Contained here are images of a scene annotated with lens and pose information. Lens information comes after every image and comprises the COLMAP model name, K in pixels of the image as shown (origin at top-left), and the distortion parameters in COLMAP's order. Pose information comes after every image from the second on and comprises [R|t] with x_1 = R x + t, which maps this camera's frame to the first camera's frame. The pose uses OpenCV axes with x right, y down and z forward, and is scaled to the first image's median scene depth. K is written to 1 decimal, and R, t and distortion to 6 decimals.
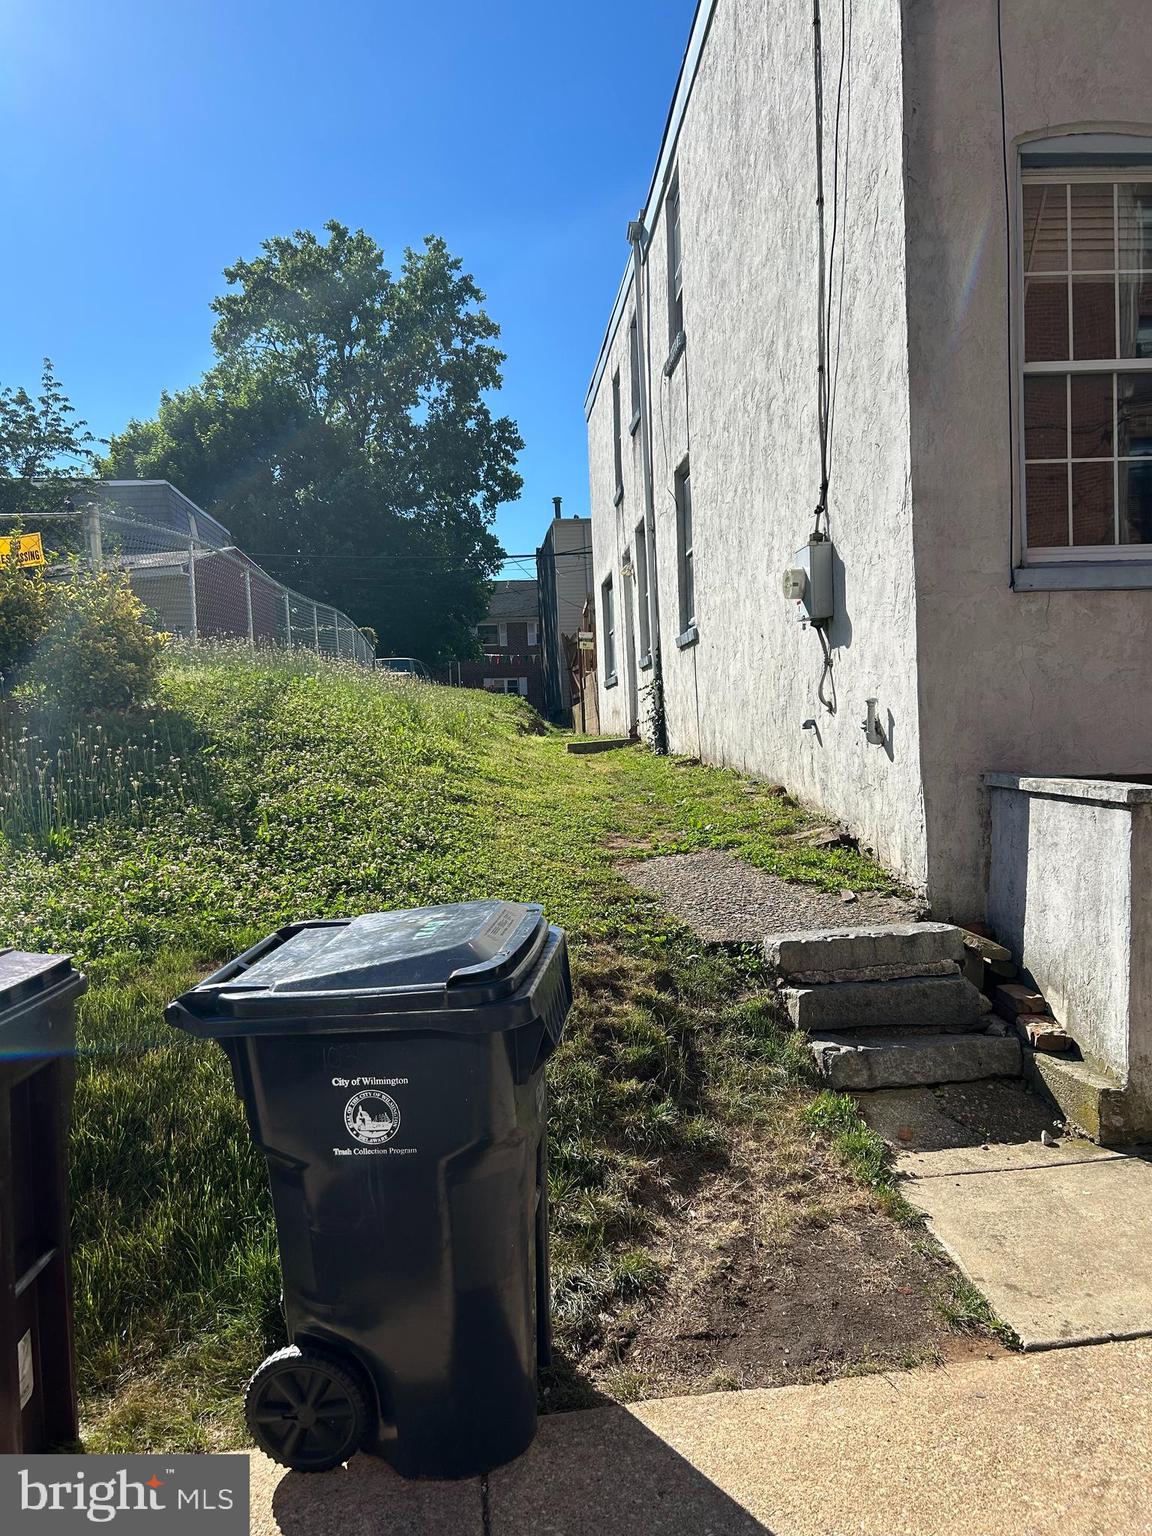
lens RADIAL K [[1156.9, 0, 584.3], [0, 1156.9, 775.0], [0, 0, 1]] dist [0.052130, -0.054784]
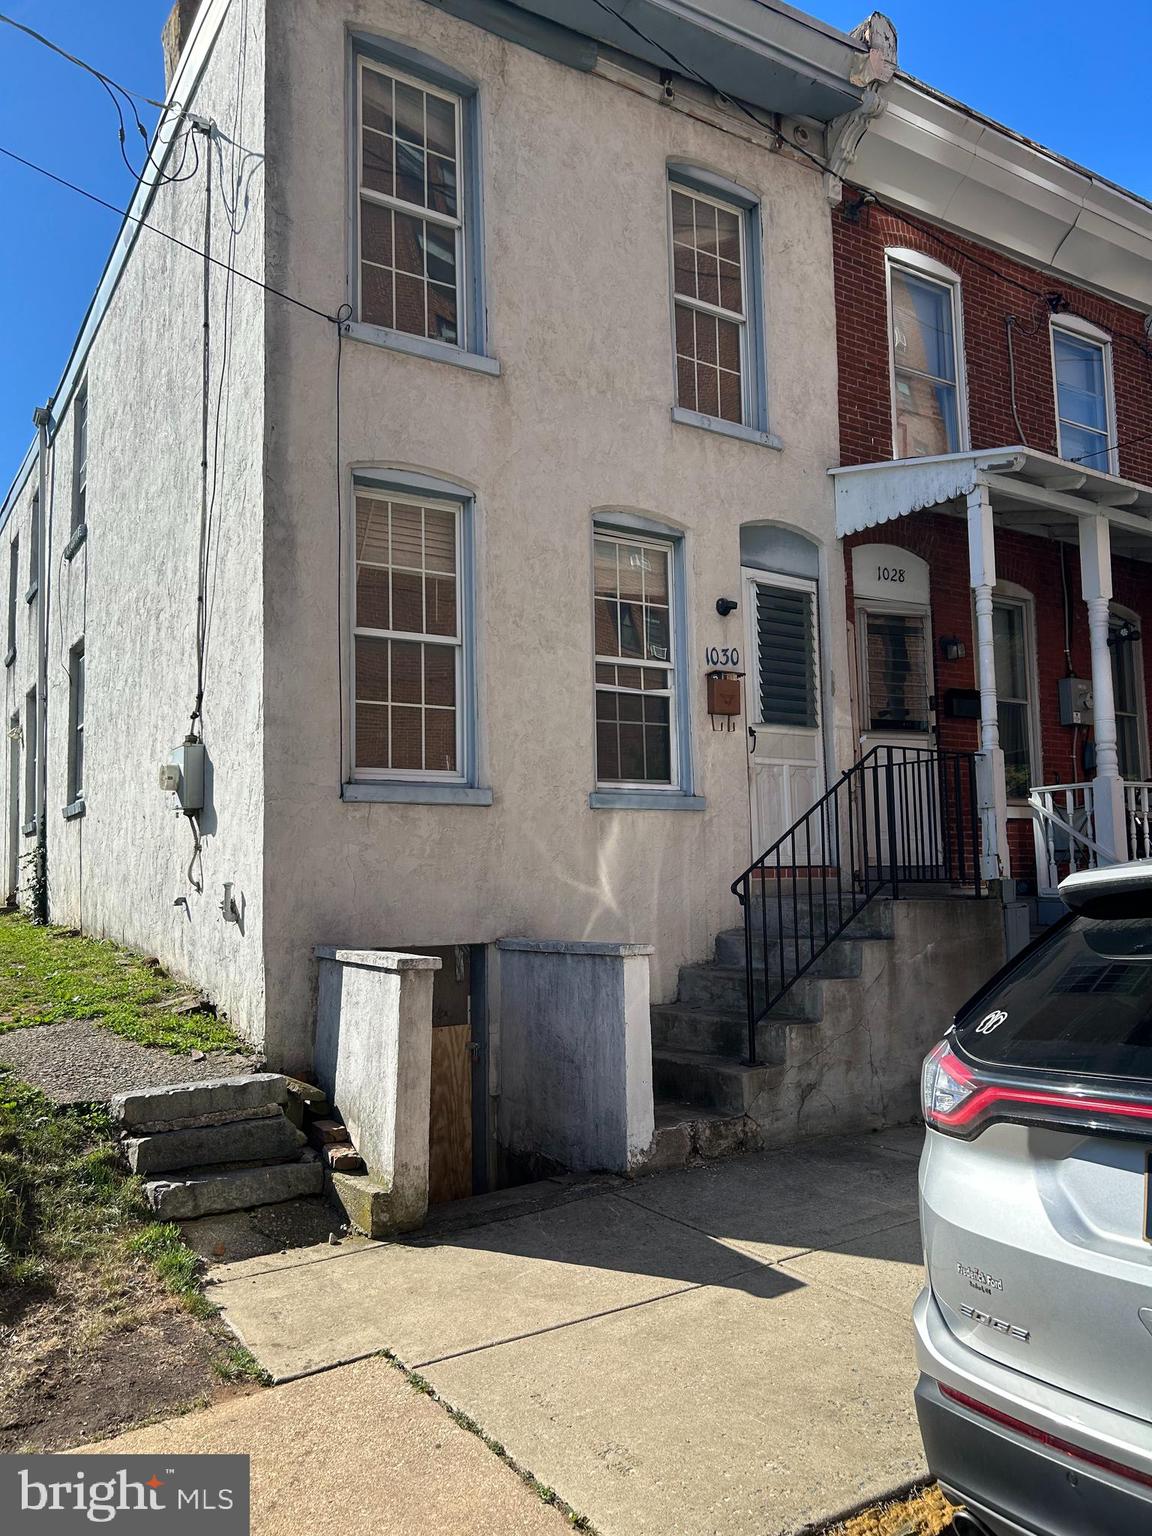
lens RADIAL K [[1156.9, 0, 577.7], [0, 1156.9, 775.1], [0, 0, 1]] dist [0.052130, -0.054784]
pose [[0.883926, 0.063949, 0.463233, 0.008262], [0.002530, 0.989937, -0.141489, -0.006382], [-0.467619, 0.126238, 0.874869, -0.225376]]
